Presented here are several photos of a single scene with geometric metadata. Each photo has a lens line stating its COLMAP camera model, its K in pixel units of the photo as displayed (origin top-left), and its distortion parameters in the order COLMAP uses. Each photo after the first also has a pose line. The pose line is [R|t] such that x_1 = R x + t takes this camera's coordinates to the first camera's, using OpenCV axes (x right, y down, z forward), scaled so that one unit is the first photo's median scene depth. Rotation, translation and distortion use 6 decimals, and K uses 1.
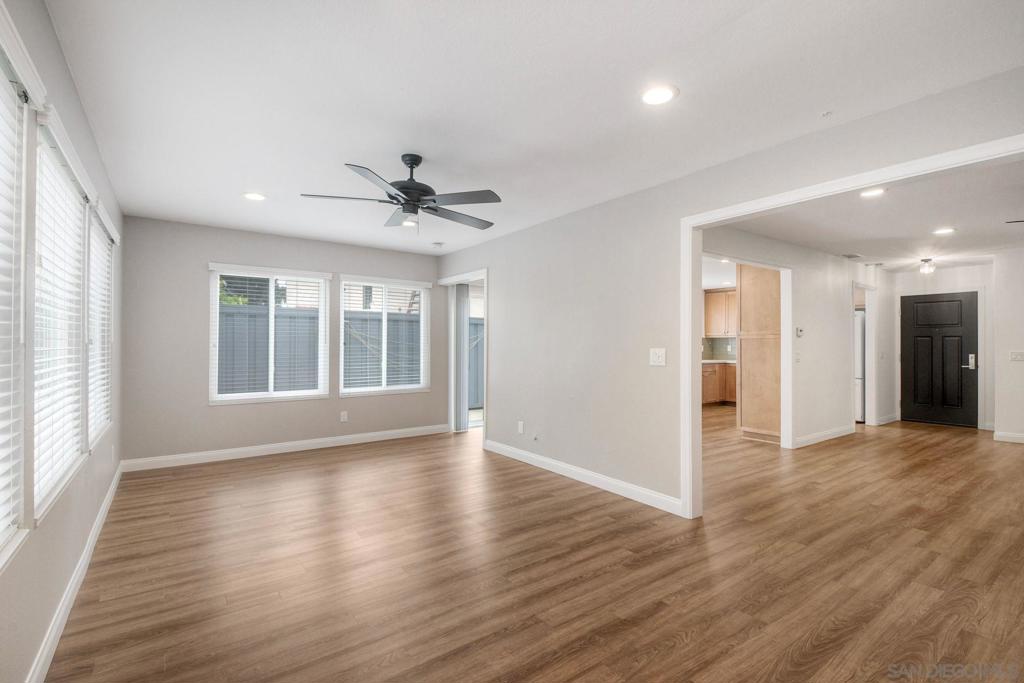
lens RADIAL K [[455.5, 0, 517.6], [0, 455.5, 341.7], [0, 0, 1]] dist [-0.001141, -0.000031]
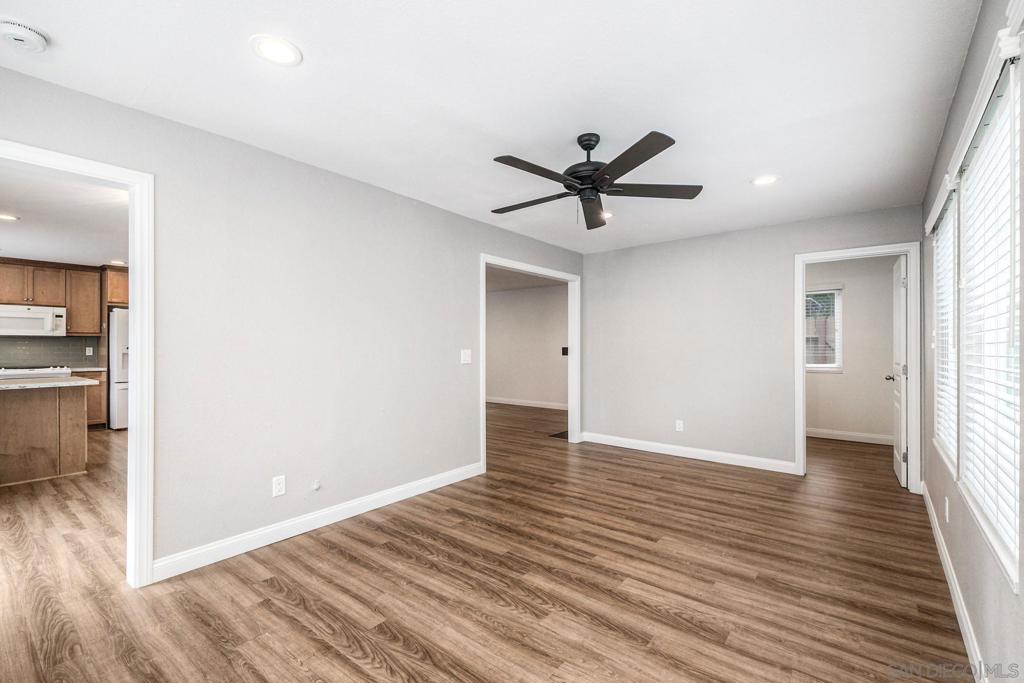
lens RADIAL K [[459.9, 0, 514.0], [0, 459.9, 343.8], [0, 0, 1]] dist [0.049530, -0.022351]
pose [[-0.259514, -0.000116, 0.965739, -0.986151], [-0.009022, 0.999957, -0.002304, -0.003348], [-0.965697, -0.009311, -0.259504, 1.253243]]
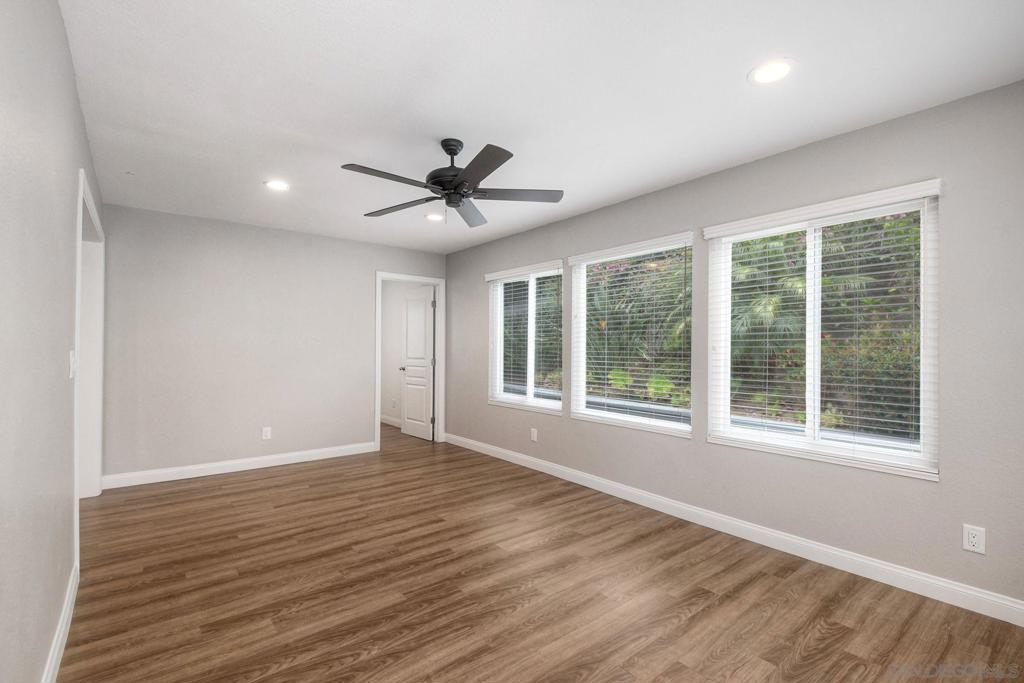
lens RADIAL K [[459.9, 0, 514.0], [0, 459.9, 343.8], [0, 0, 1]] dist [0.049530, -0.022351]
pose [[-0.999067, -0.010567, -0.041874, -0.293022], [-0.009985, 0.999851, -0.014086, 0.007689], [0.042017, -0.013655, -0.999024, 1.756170]]
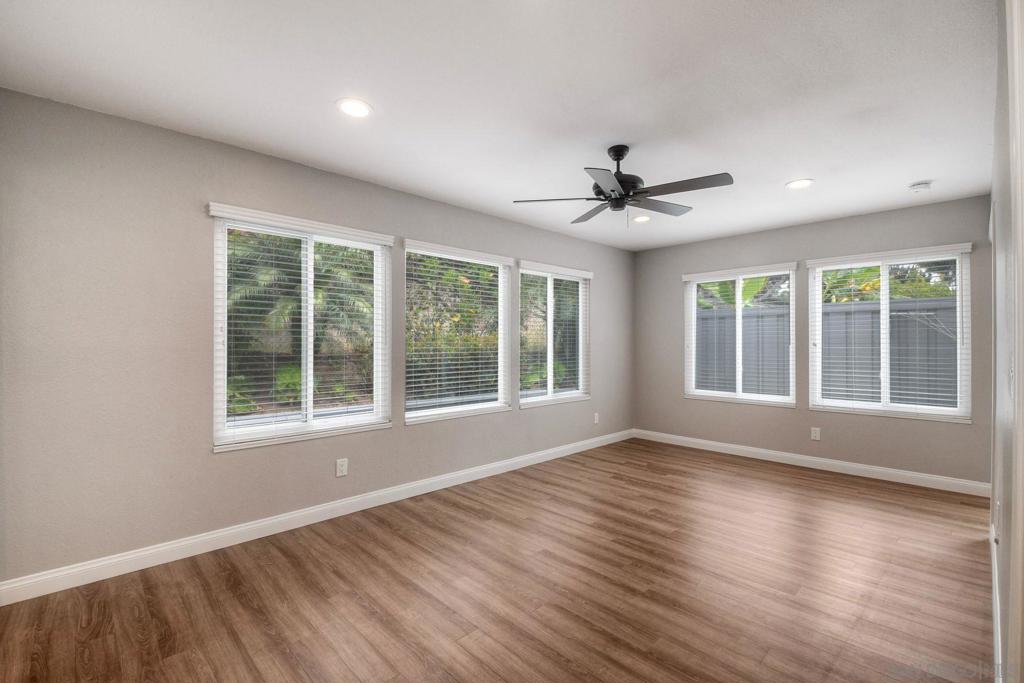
lens RADIAL K [[459.9, 0, 514.0], [0, 459.9, 343.8], [0, 0, 1]] dist [0.049530, -0.022351]
pose [[0.131002, -0.003298, -0.991377, 0.642816], [0.009729, 0.999951, -0.002041, -0.000721], [0.991334, -0.009378, 0.131027, 0.592028]]
